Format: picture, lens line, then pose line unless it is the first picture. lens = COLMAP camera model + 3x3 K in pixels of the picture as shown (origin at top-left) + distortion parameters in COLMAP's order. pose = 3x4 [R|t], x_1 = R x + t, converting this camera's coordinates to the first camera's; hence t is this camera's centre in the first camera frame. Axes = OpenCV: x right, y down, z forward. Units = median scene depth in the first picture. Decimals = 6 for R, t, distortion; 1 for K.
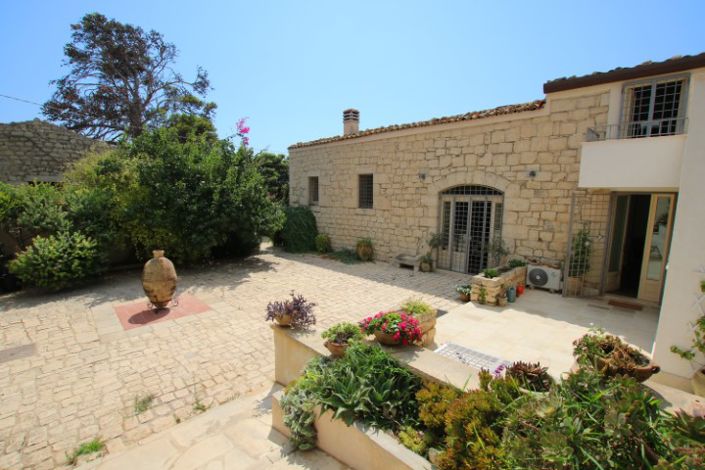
lens RADIAL K [[320.7, 0, 354.6], [0, 320.7, 239.5], [0, 0, 1]] dist [-0.014757, 0.000021]
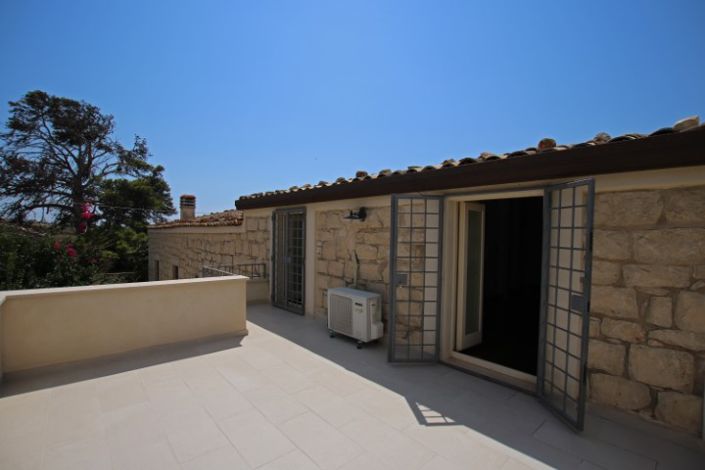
lens RADIAL K [[335.2, 0, 350.6], [0, 335.2, 237.1], [0, 0, 1]] dist [-0.003375, 0.000208]
pose [[0.996941, 0.010034, -0.077505, 0.334607], [-0.021249, 0.989163, -0.145273, -0.085867], [0.075207, 0.146476, 0.986351, 0.034735]]
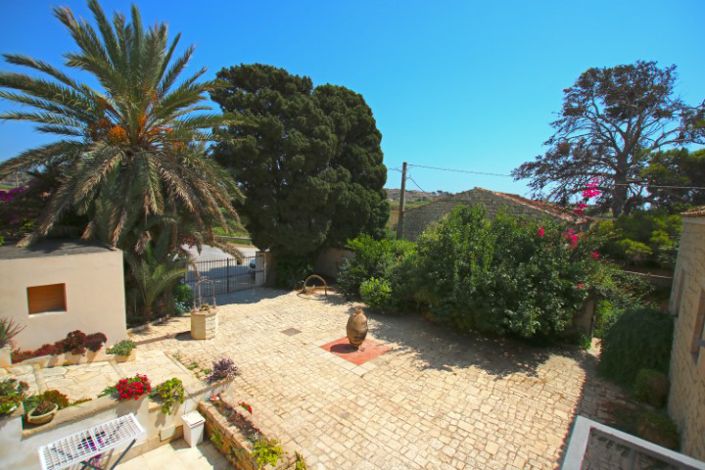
lens RADIAL K [[335.2, 0, 350.6], [0, 335.2, 237.1], [0, 0, 1]] dist [-0.003375, 0.000208]
pose [[0.087597, 0.105669, -0.990536, 0.255316], [-0.198251, 0.976316, 0.086620, -0.121183], [0.976229, 0.188787, 0.106471, 0.225427]]
